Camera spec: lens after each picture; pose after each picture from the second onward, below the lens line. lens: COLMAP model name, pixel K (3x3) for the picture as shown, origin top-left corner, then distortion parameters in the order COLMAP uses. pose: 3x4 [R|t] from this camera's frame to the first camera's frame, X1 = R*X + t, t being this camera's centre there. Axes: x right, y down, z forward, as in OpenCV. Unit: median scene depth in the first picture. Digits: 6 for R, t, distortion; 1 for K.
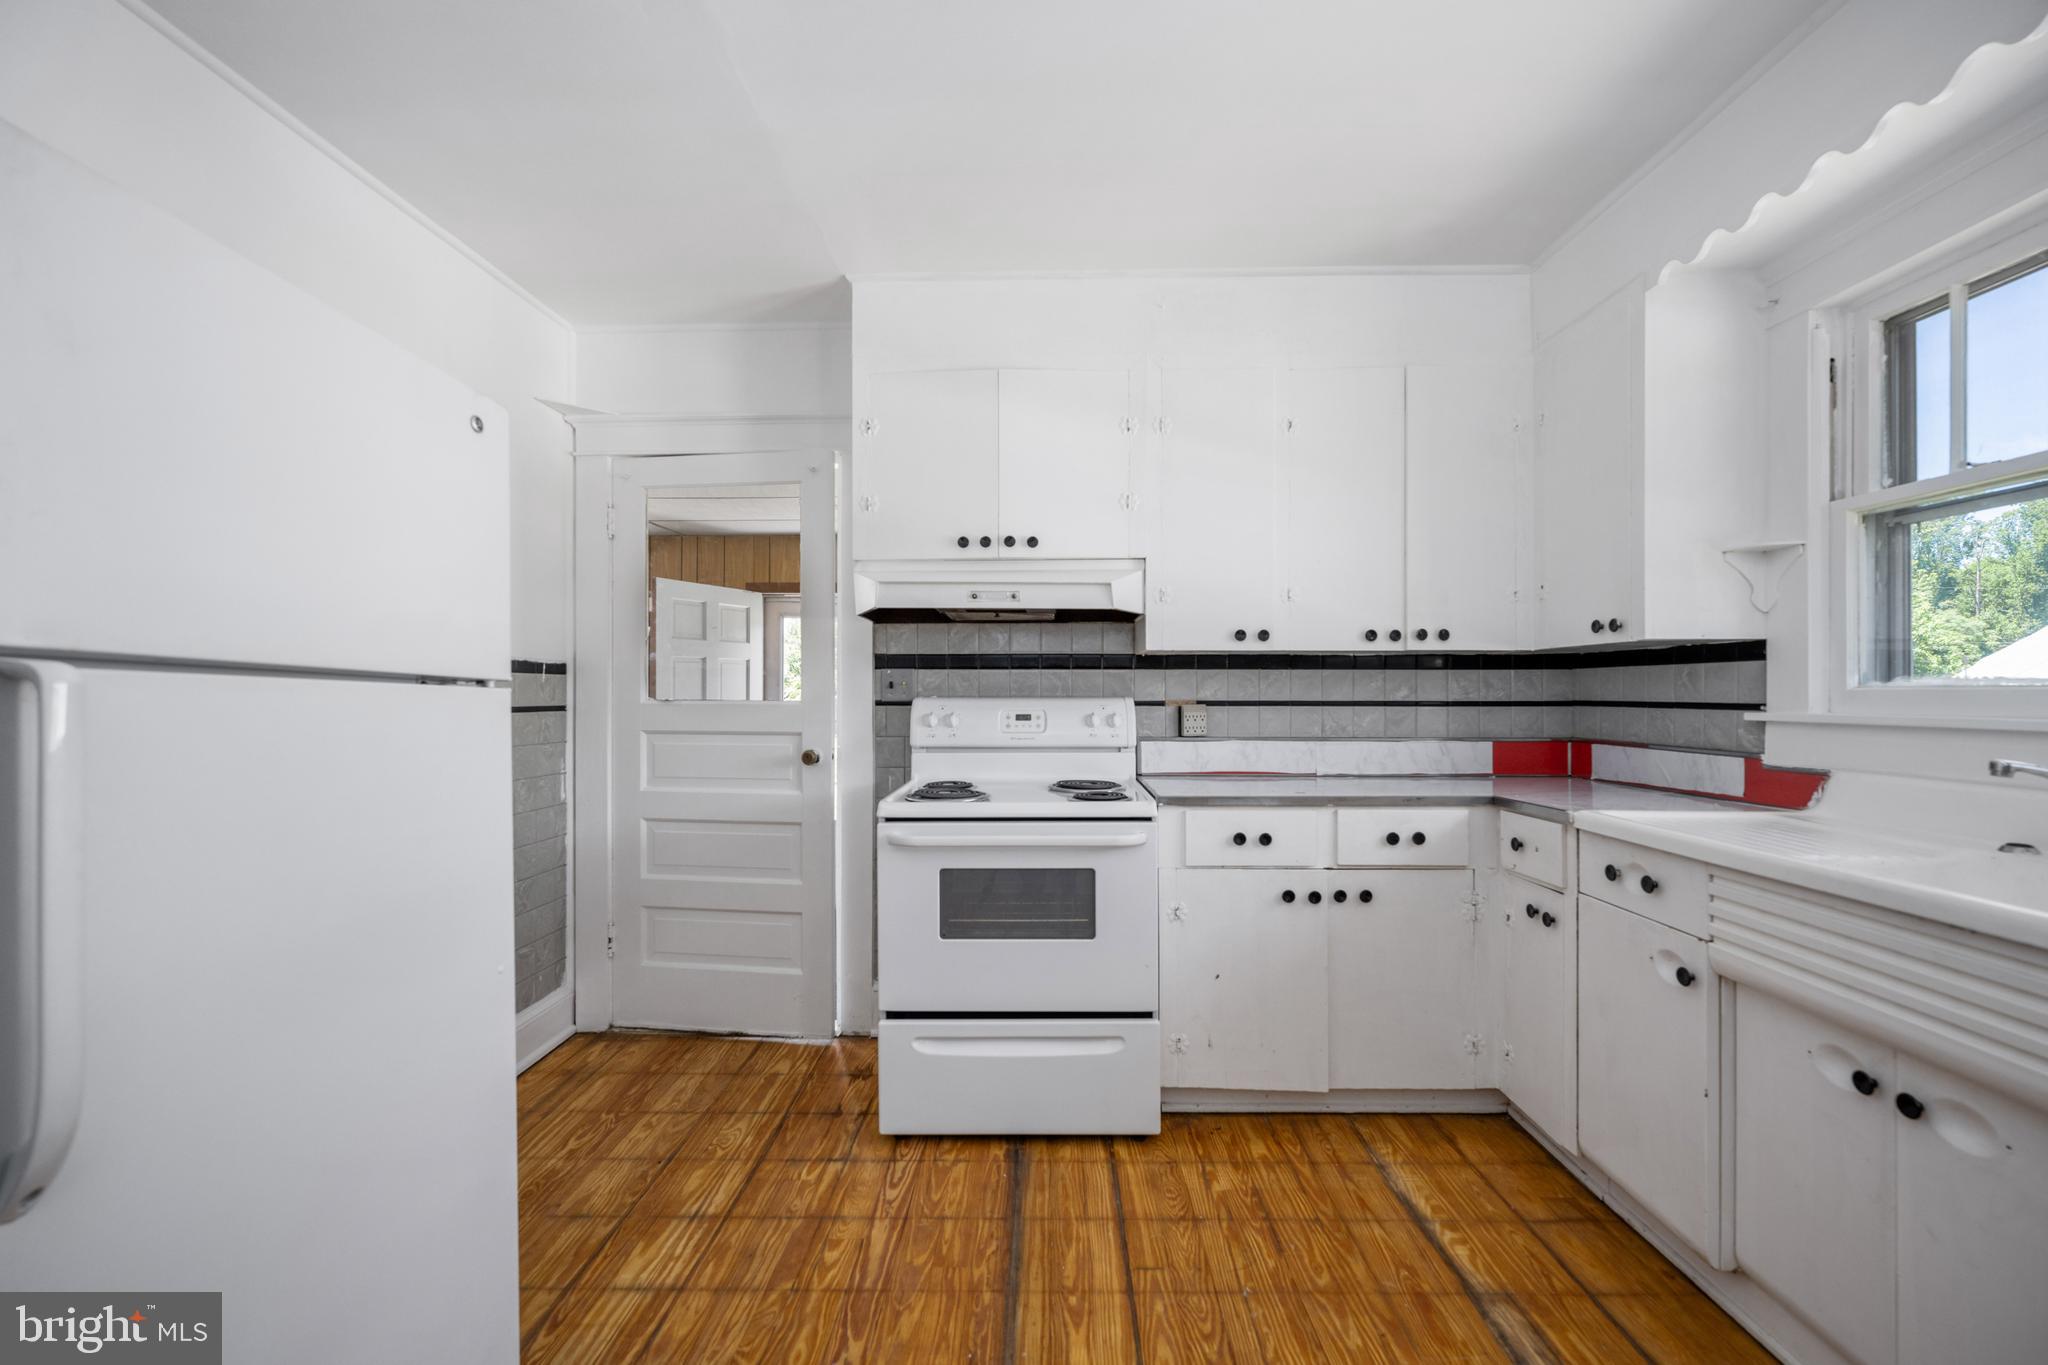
lens RADIAL K [[825.8, 0, 1026.8], [0, 825.8, 690.6], [0, 0, 1]] dist [0.000001, -0.000020]
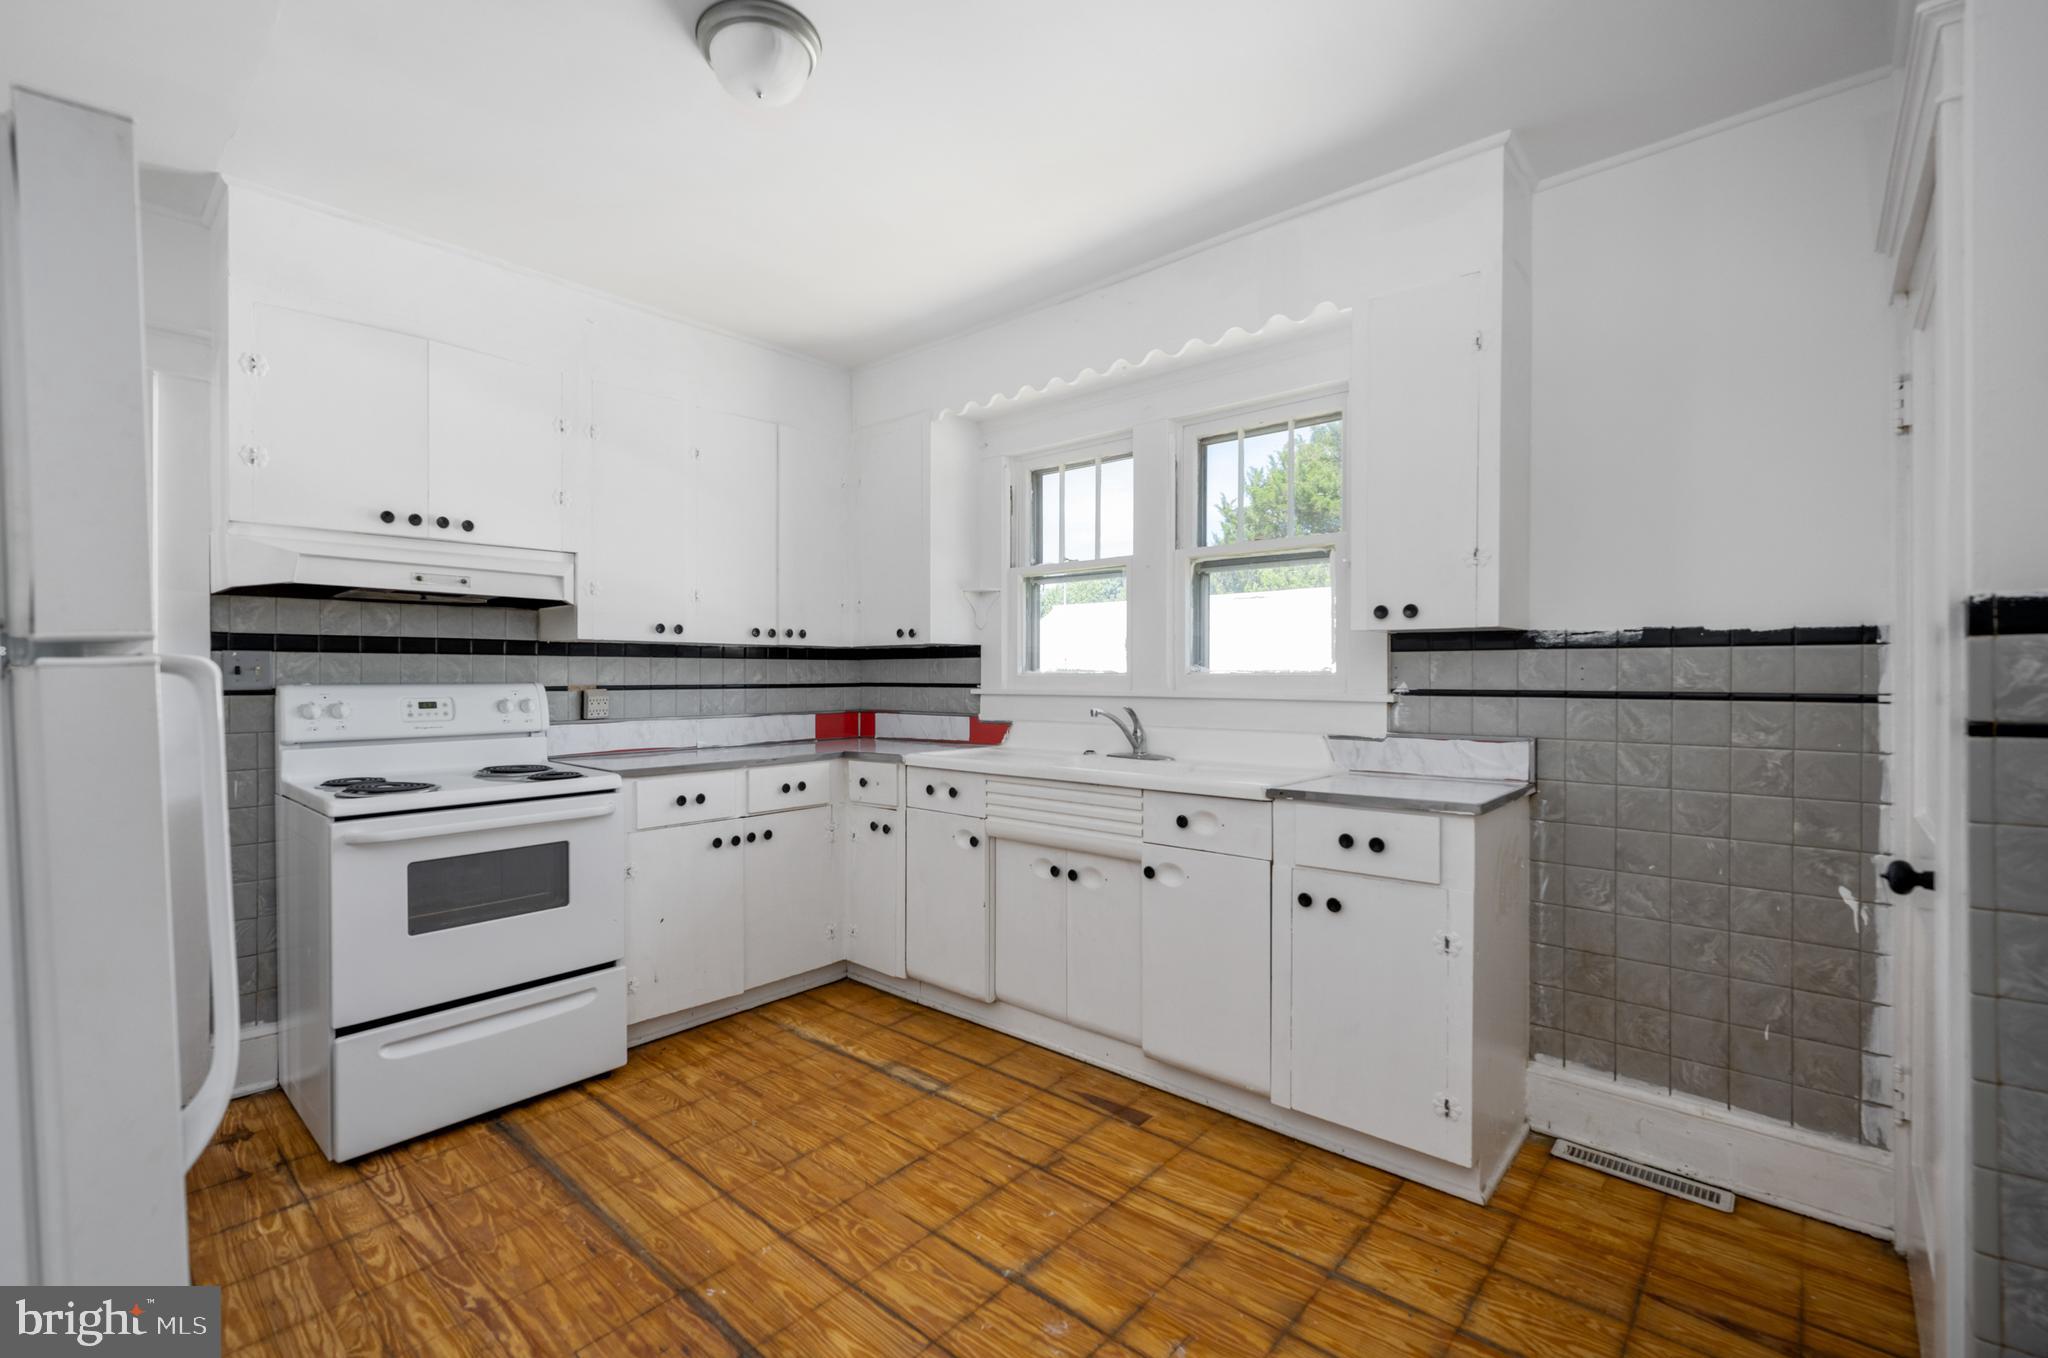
lens RADIAL K [[905.7, 0, 946.4], [0, 905.7, 680.9], [0, 0, 1]] dist [0.000388, 0.000288]
pose [[0.676307, -0.006154, 0.736594, -0.446282], [0.000991, 0.999972, 0.007444, -0.002918], [-0.736620, -0.004305, 0.676294, -0.167479]]
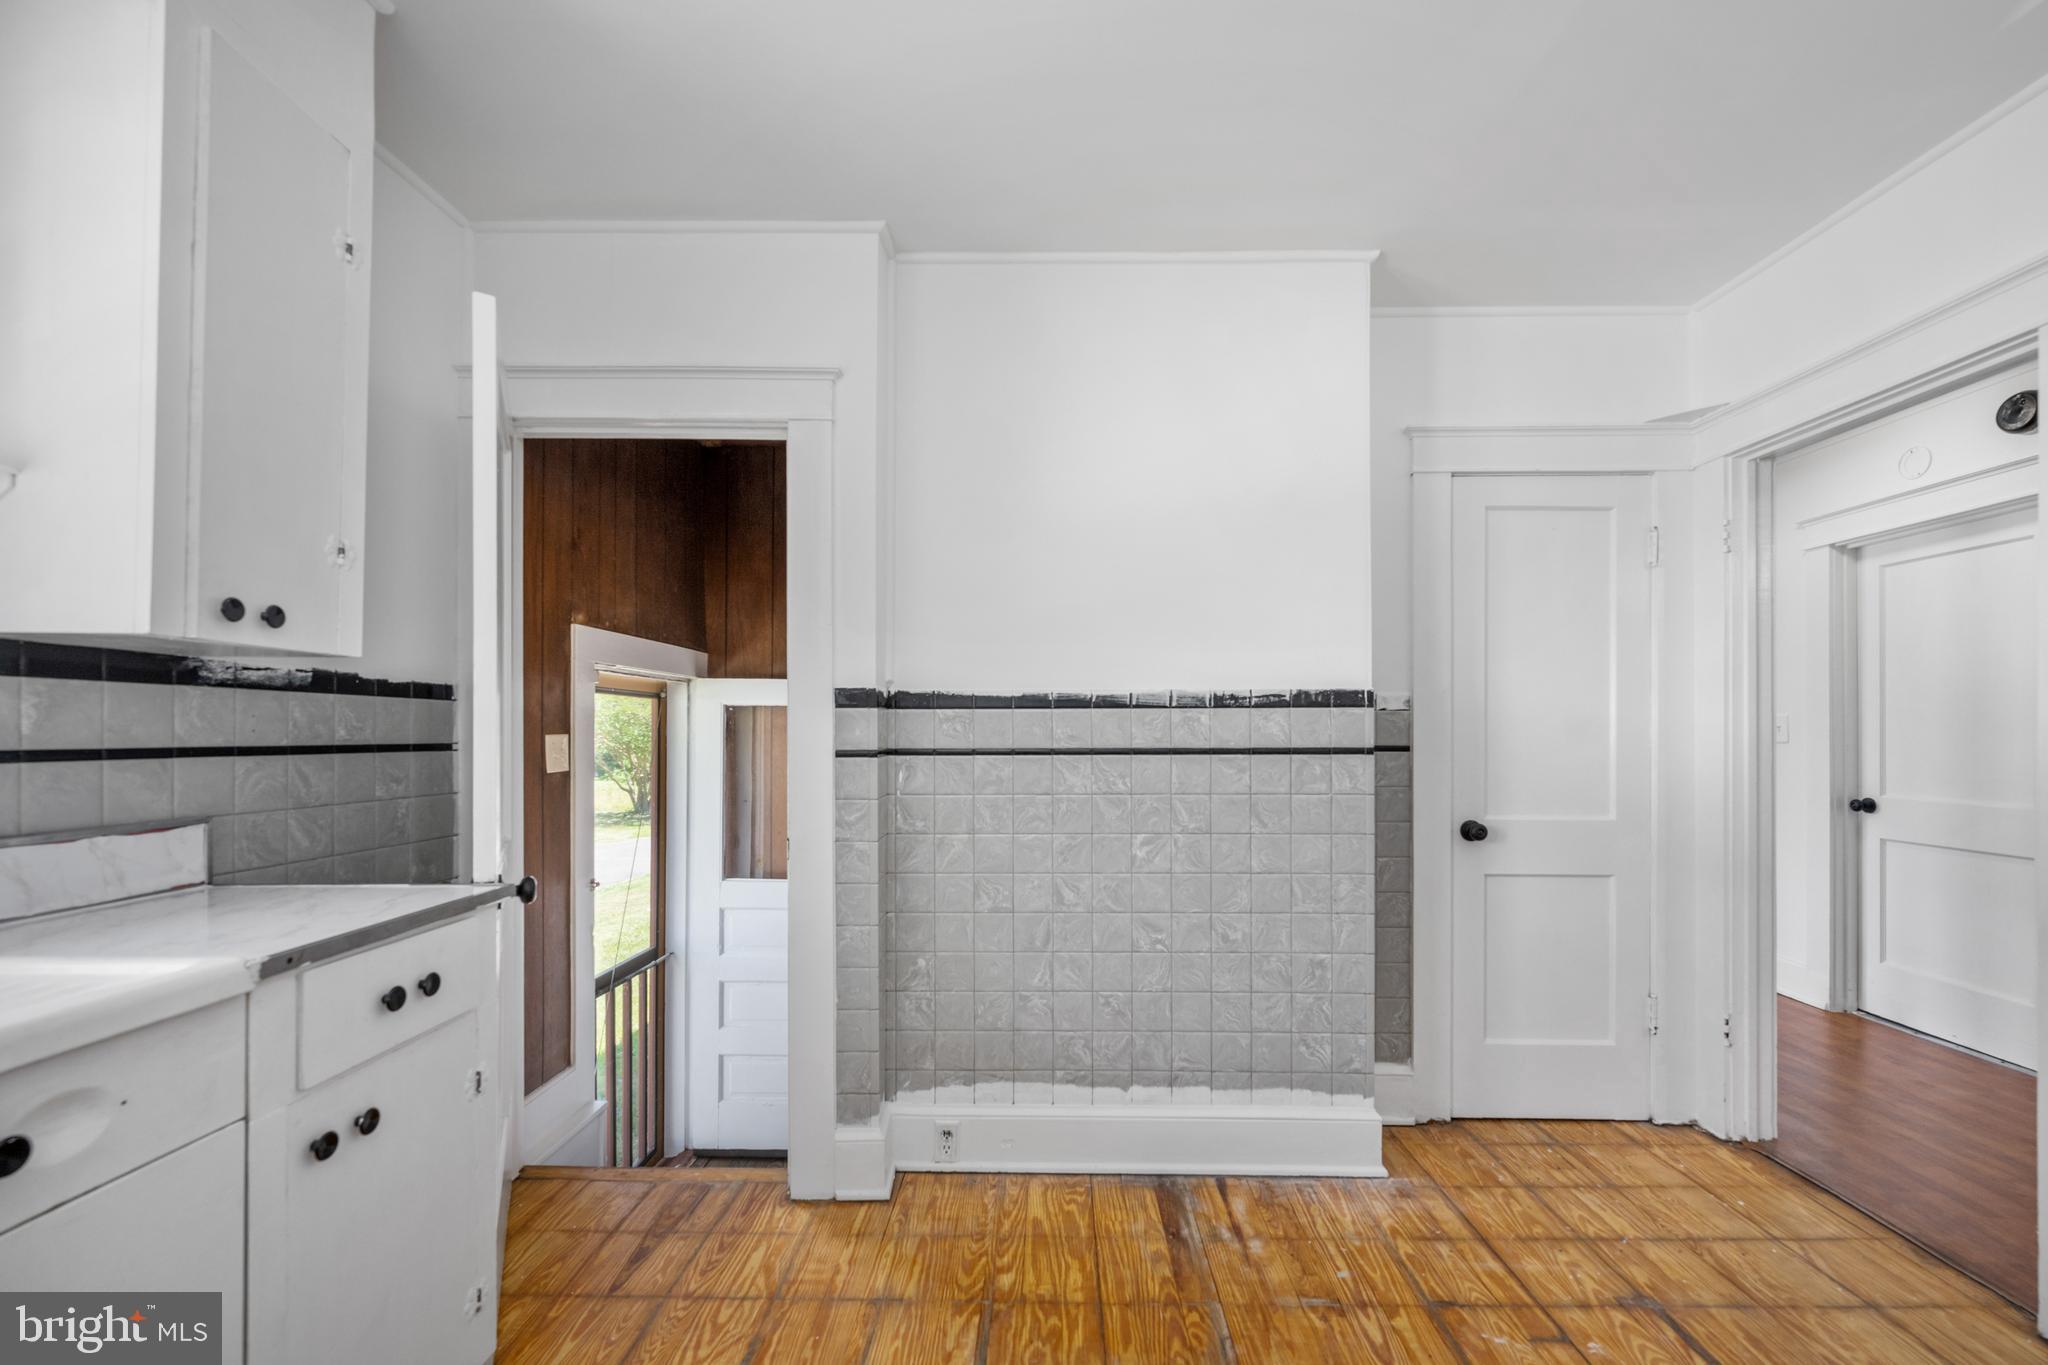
lens RADIAL K [[843.0, 0, 1043.1], [0, 843.0, 729.9], [0, 0, 1]] dist [0.000159, -0.000095]
pose [[-0.999873, -0.003015, -0.015633, 0.138304], [-0.002987, 0.999994, -0.001870, 0.002281], [0.015638, -0.001823, -0.999876, 0.709499]]
